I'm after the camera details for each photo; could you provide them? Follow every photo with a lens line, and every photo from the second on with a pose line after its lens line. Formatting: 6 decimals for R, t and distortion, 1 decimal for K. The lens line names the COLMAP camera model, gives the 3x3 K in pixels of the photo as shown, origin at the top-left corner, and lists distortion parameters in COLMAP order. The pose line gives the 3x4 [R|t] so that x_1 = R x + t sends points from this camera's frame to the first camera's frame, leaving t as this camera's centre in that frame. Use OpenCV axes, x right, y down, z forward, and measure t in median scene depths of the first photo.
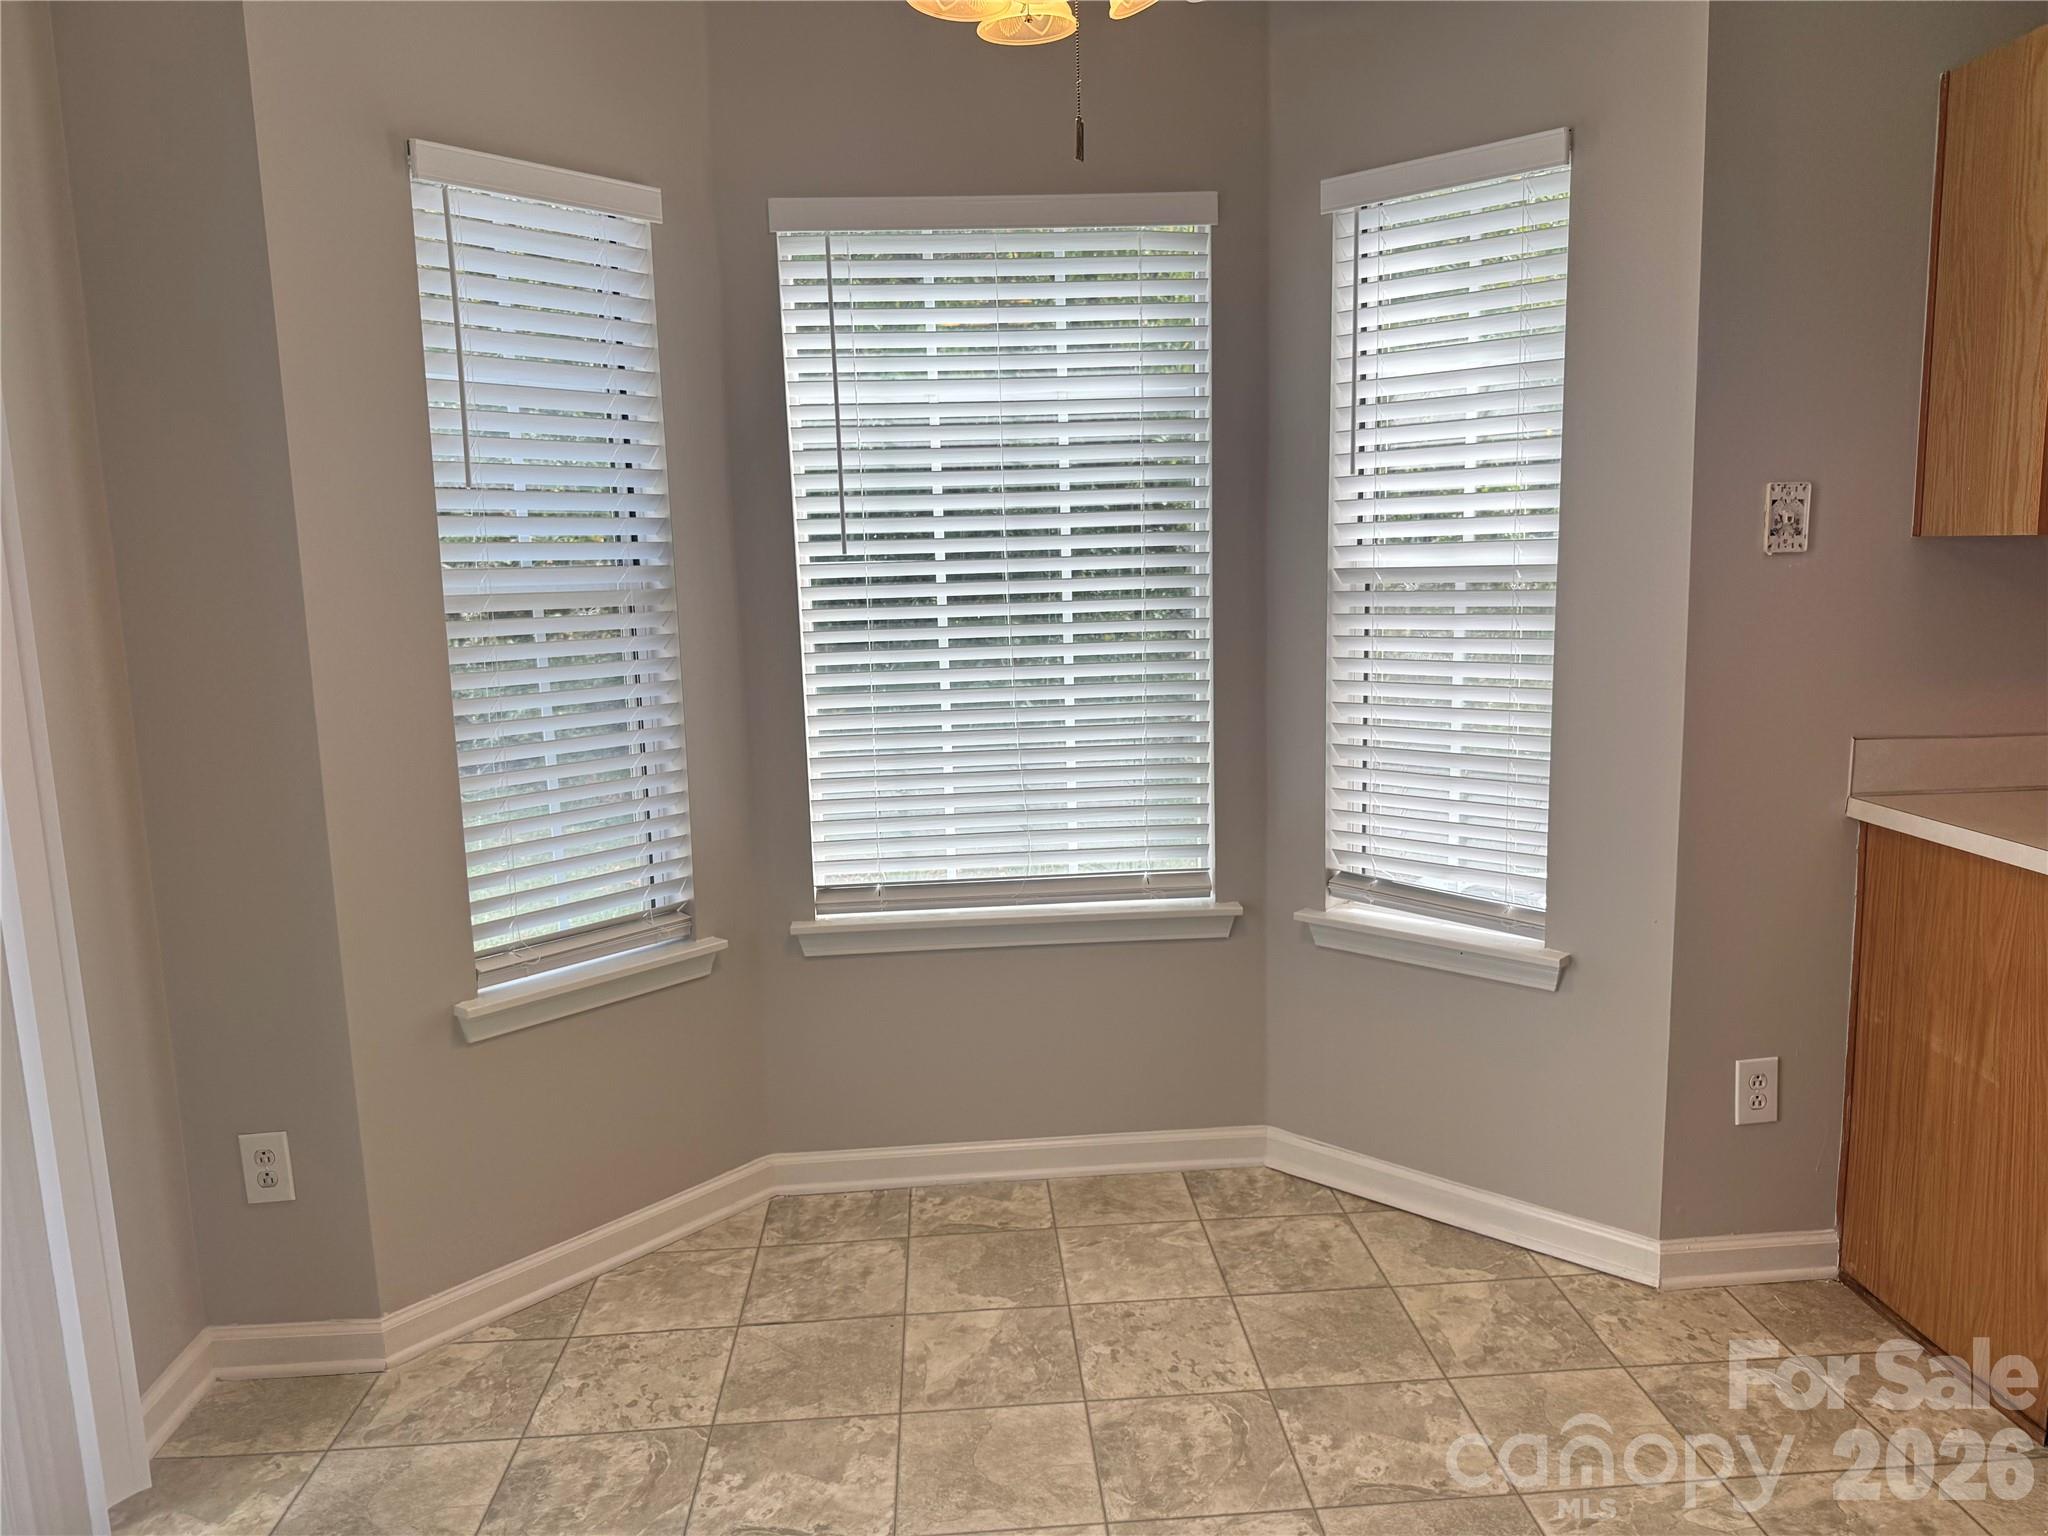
lens RADIAL K [[1439.5, 0, 1025.1], [0, 1439.5, 763.4], [0, 0, 1]] dist [0.057769, -0.067145]
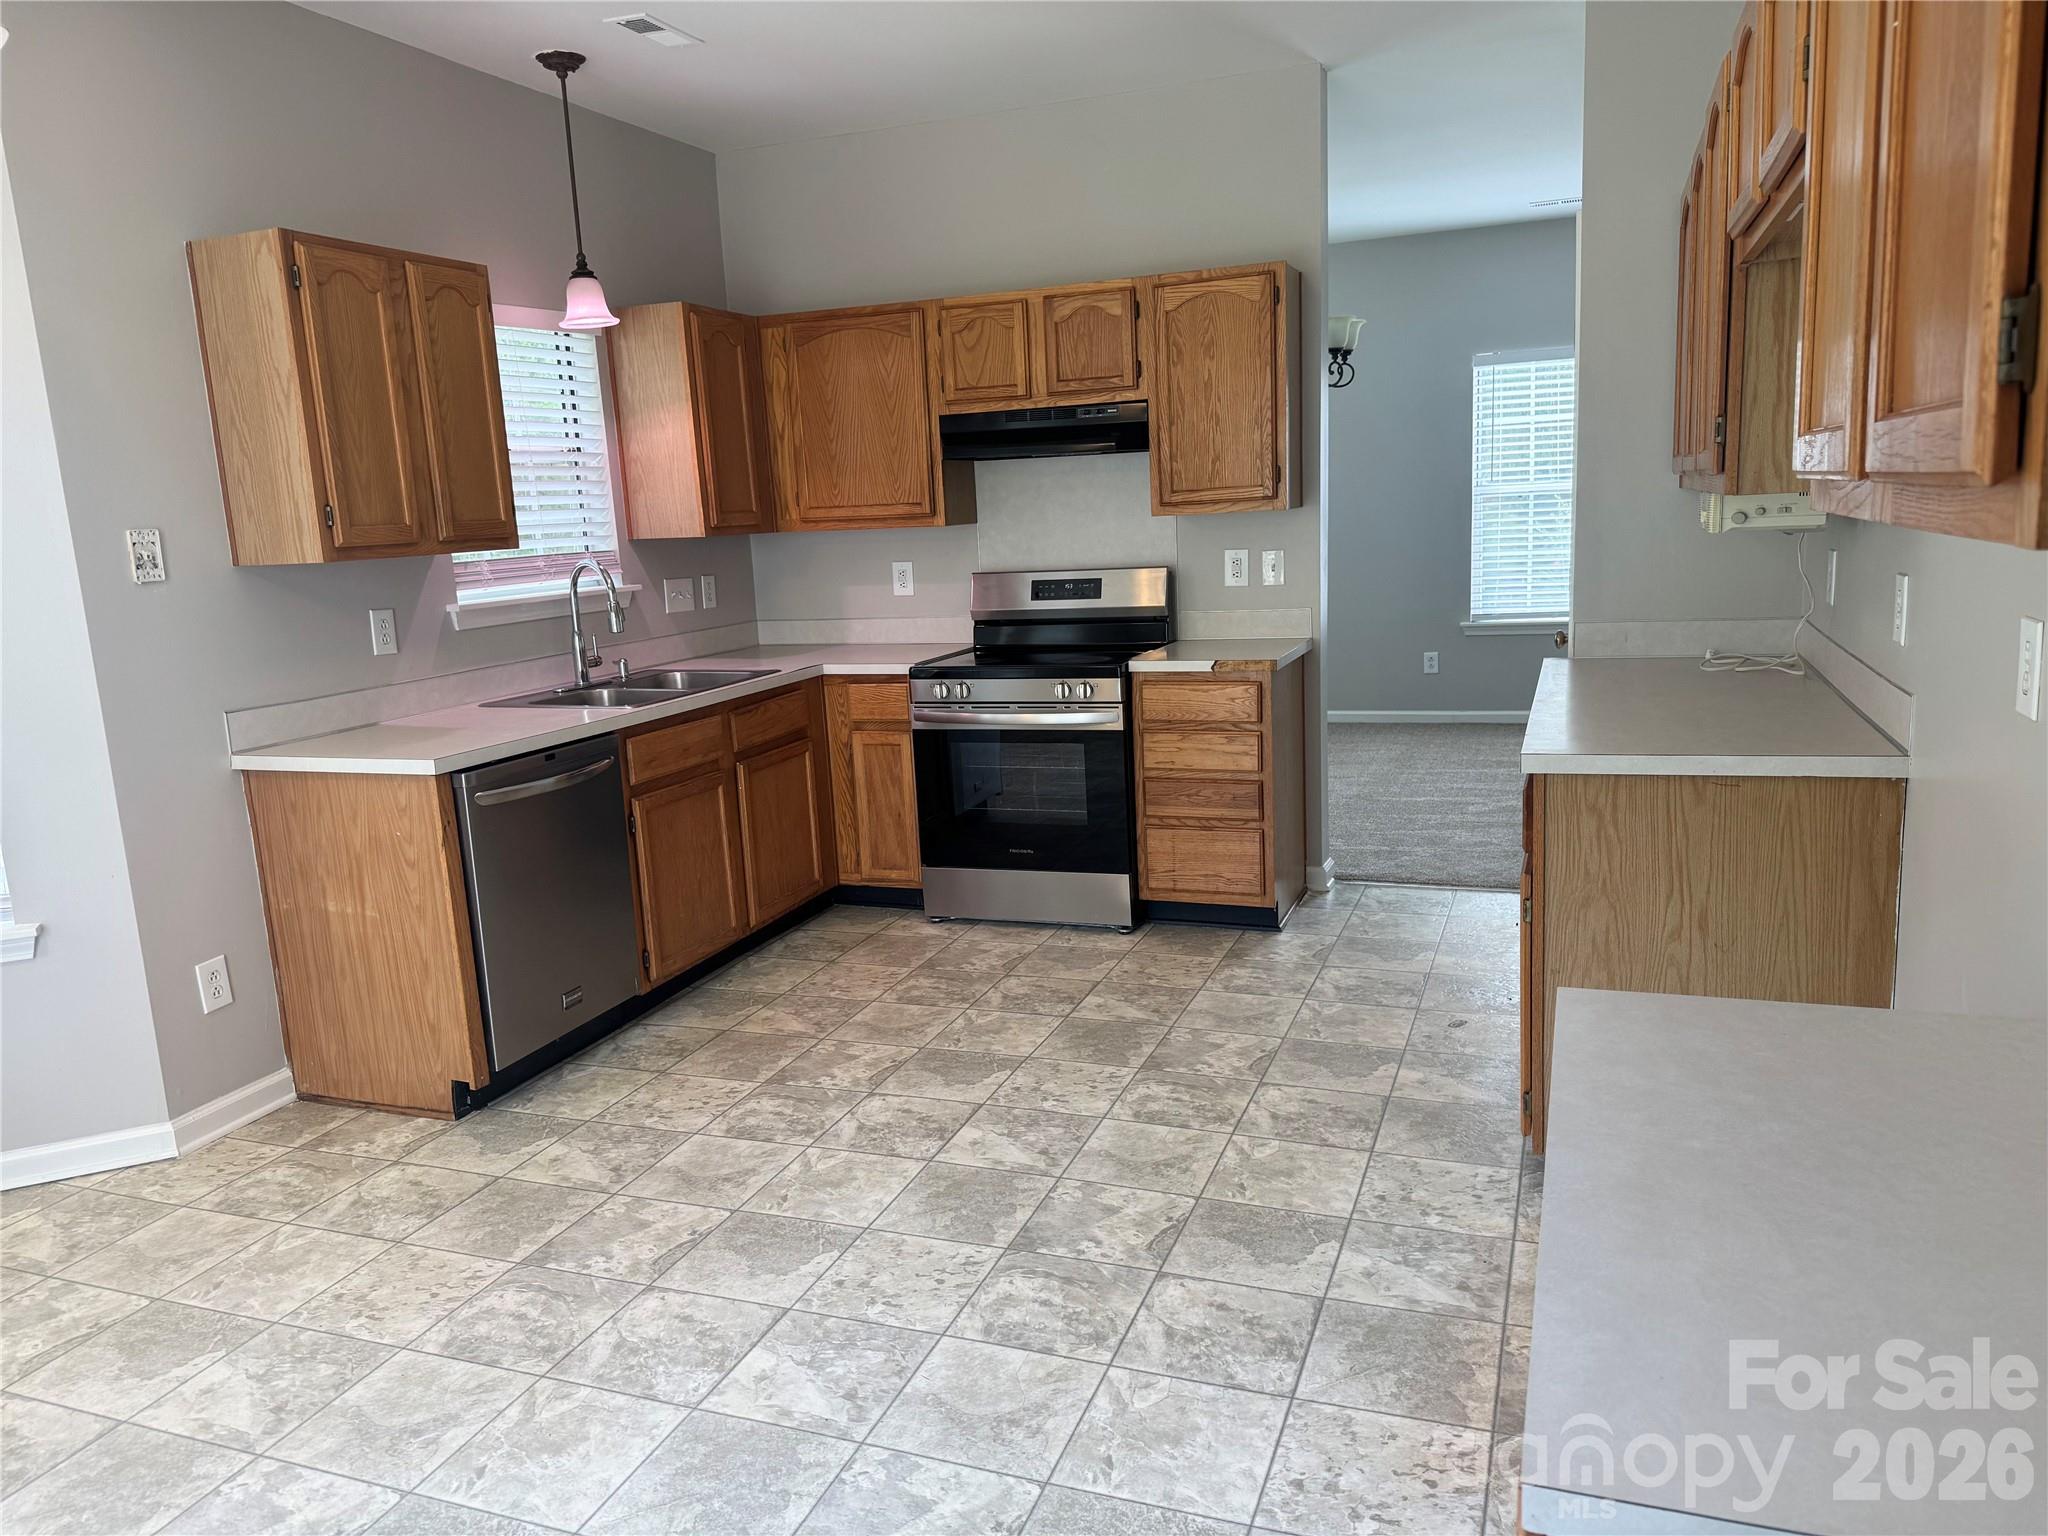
lens RADIAL K [[1439.5, 0, 1060.6], [0, 1439.5, 781.8], [0, 0, 1]] dist [0.057769, -0.067145]
pose [[0.404651, -0.172860, 0.897985, -0.365475], [0.172496, 0.978772, 0.110681, 0.031155], [-0.898055, 0.110111, 0.425879, -0.296581]]
